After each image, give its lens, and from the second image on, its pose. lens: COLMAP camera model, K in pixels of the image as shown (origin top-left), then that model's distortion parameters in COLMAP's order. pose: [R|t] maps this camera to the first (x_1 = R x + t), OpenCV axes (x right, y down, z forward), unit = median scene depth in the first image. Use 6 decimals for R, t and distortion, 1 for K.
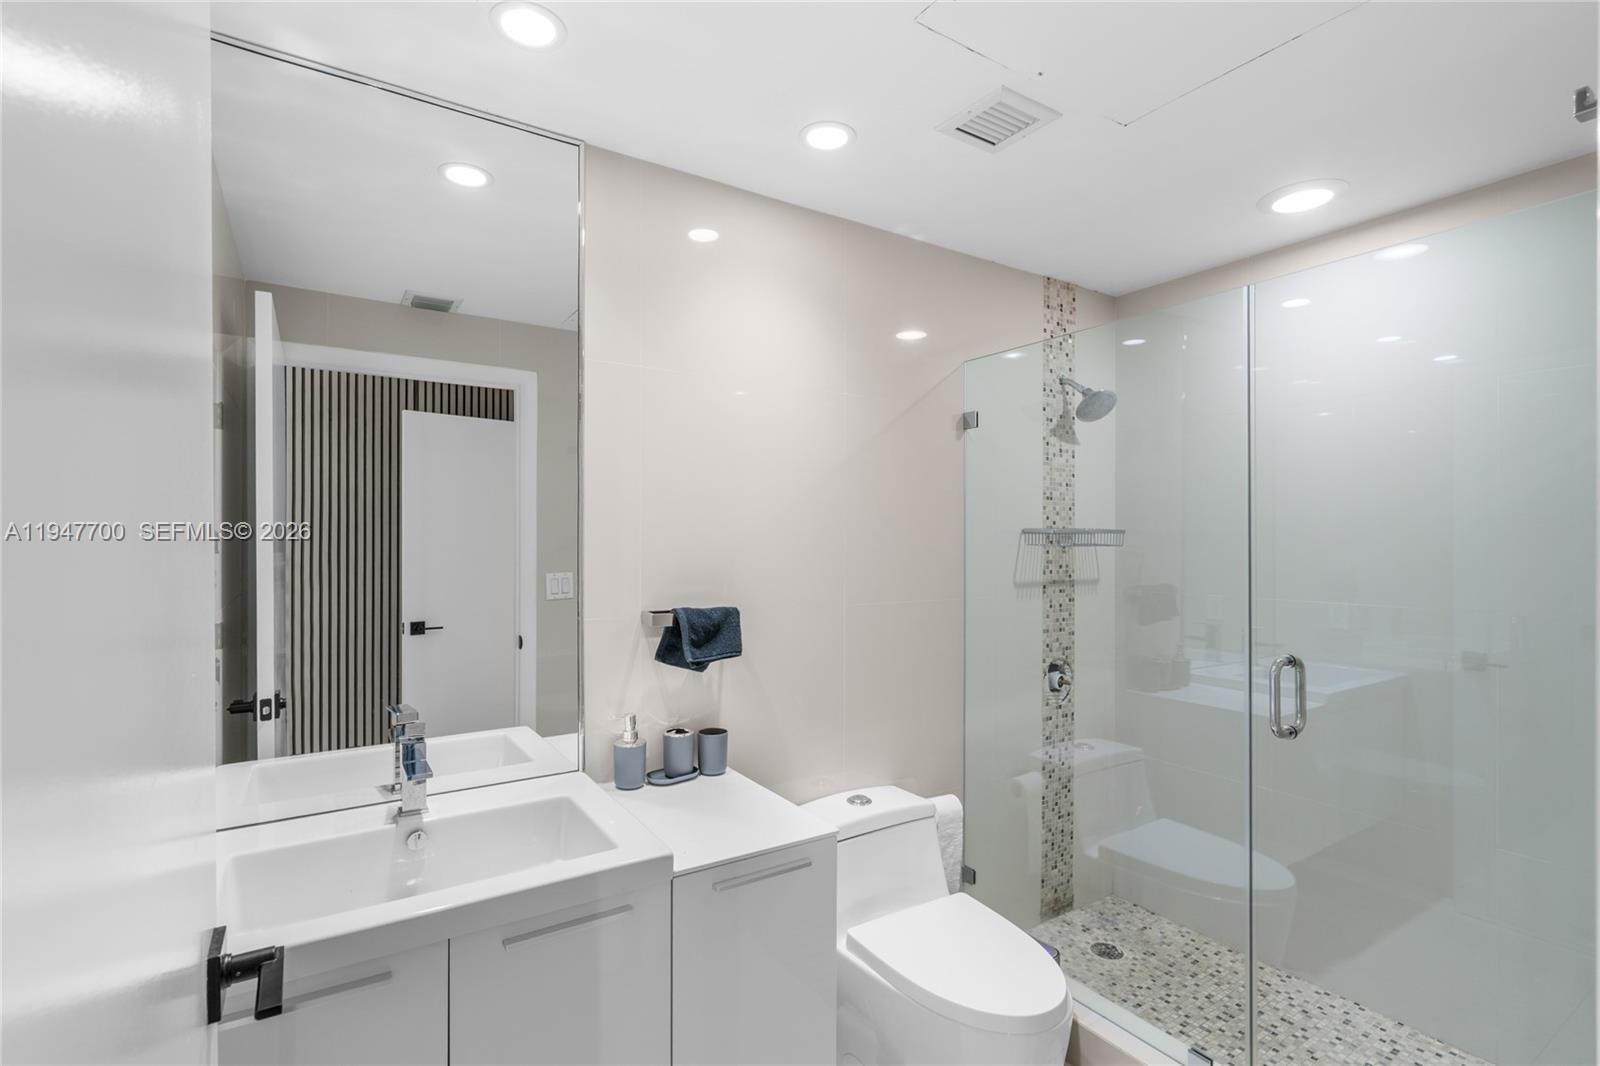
lens RADIAL K [[719.3, 0, 802.2], [0, 719.3, 544.4], [0, 0, 1]] dist [-0.008415, 0.006862]
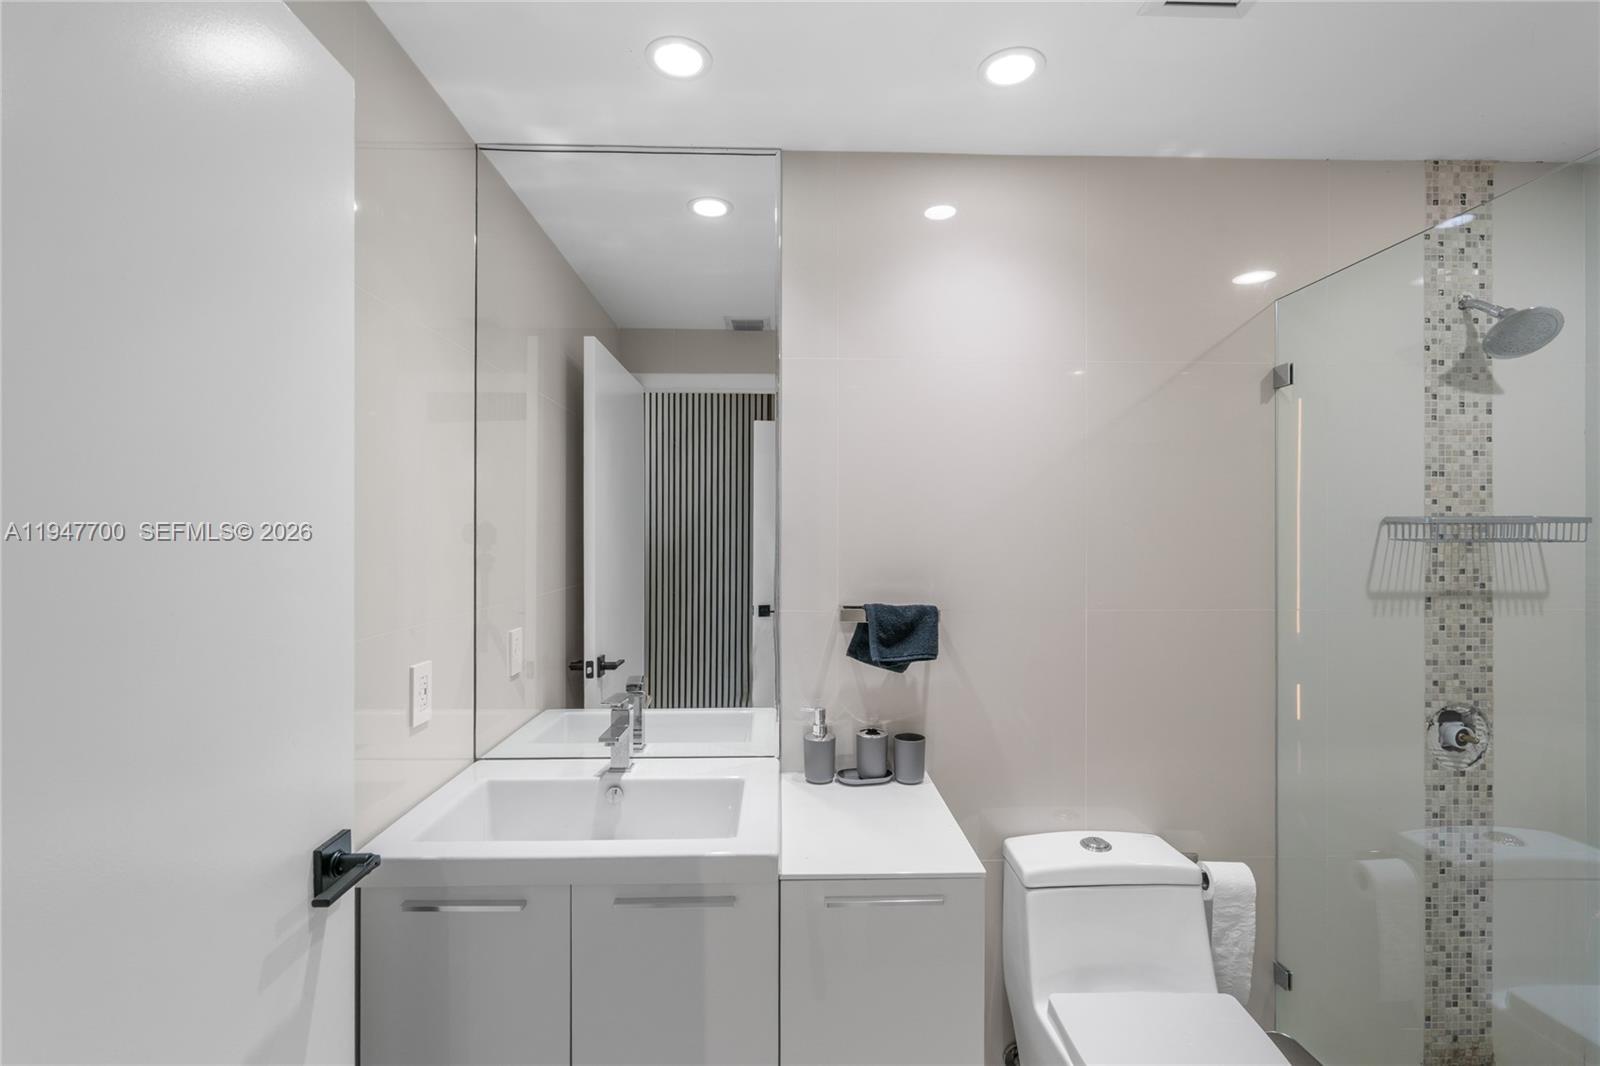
lens RADIAL K [[719.3, 0, 827.6], [0, 719.3, 533.7], [0, 0, 1]] dist [-0.008415, 0.006862]
pose [[0.864207, -0.000600, -0.503136, 0.181446], [-0.002265, 0.999985, -0.005083, -0.000619], [0.503131, 0.005532, 0.864193, 0.093003]]
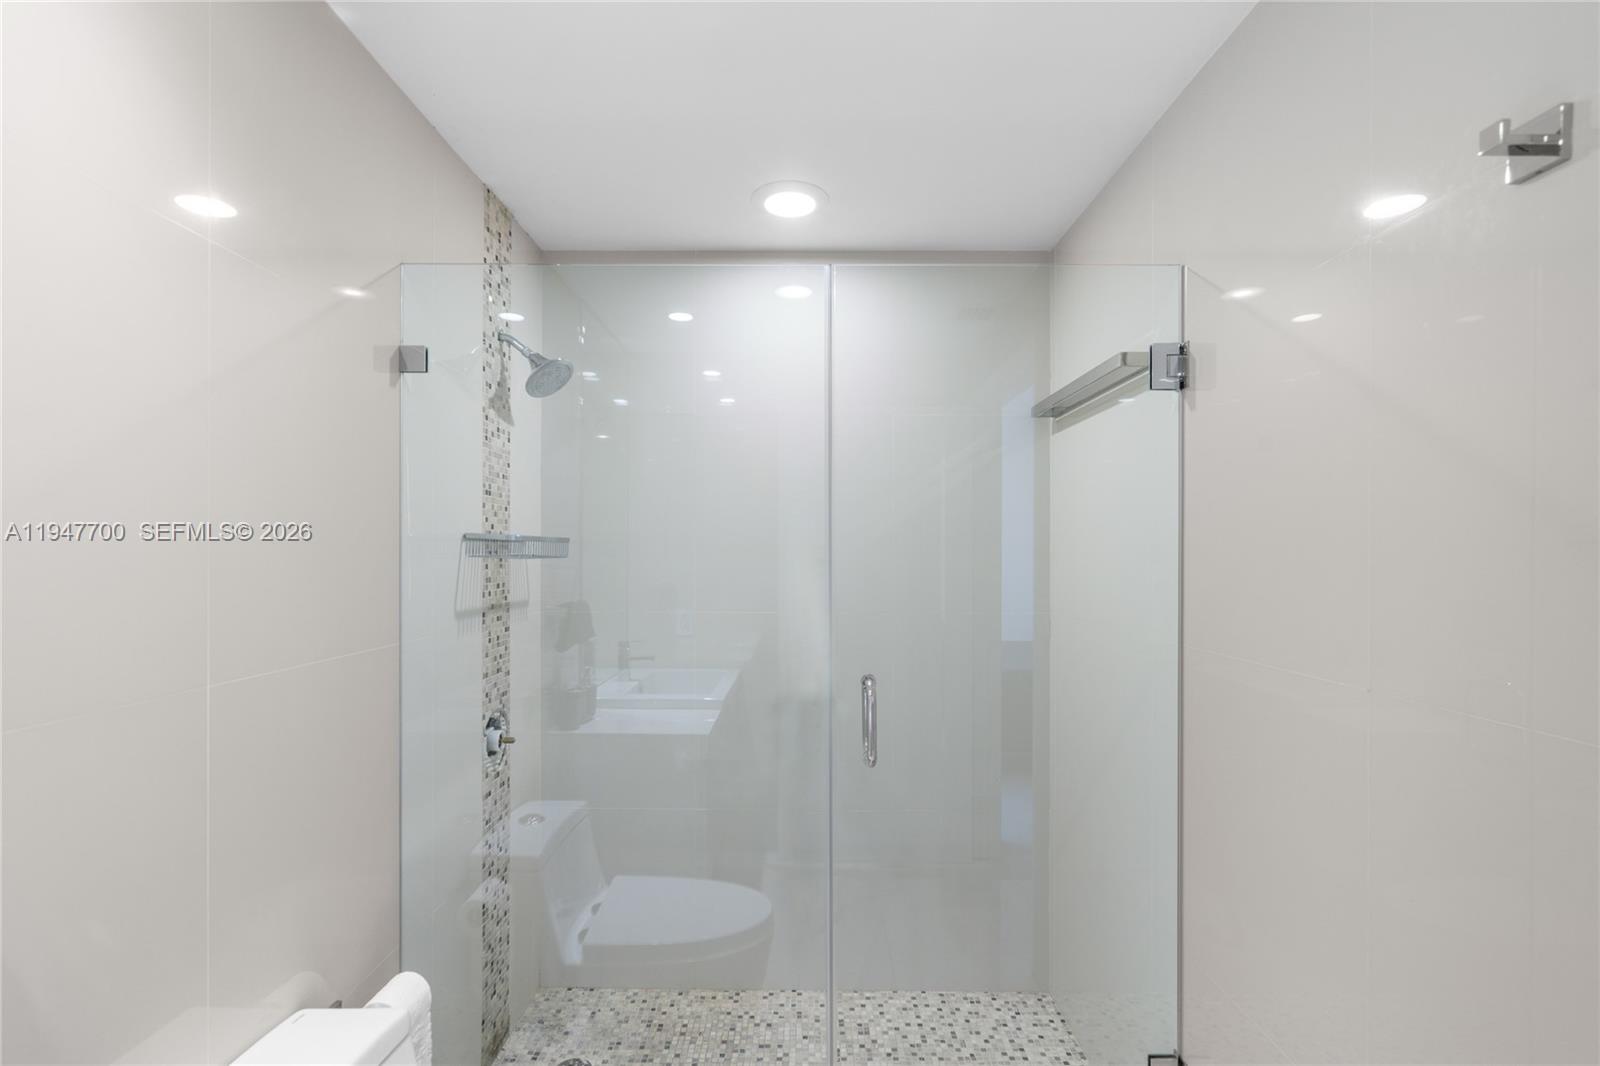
lens RADIAL K [[719.3, 0, 759.1], [0, 719.3, 554.4], [0, 0, 1]] dist [-0.008415, 0.006862]
pose [[0.569032, -0.001638, 0.822313, -0.099711], [0.002188, 0.999997, 0.000477, -0.001356], [-0.822312, 0.001528, 0.569035, 0.360680]]
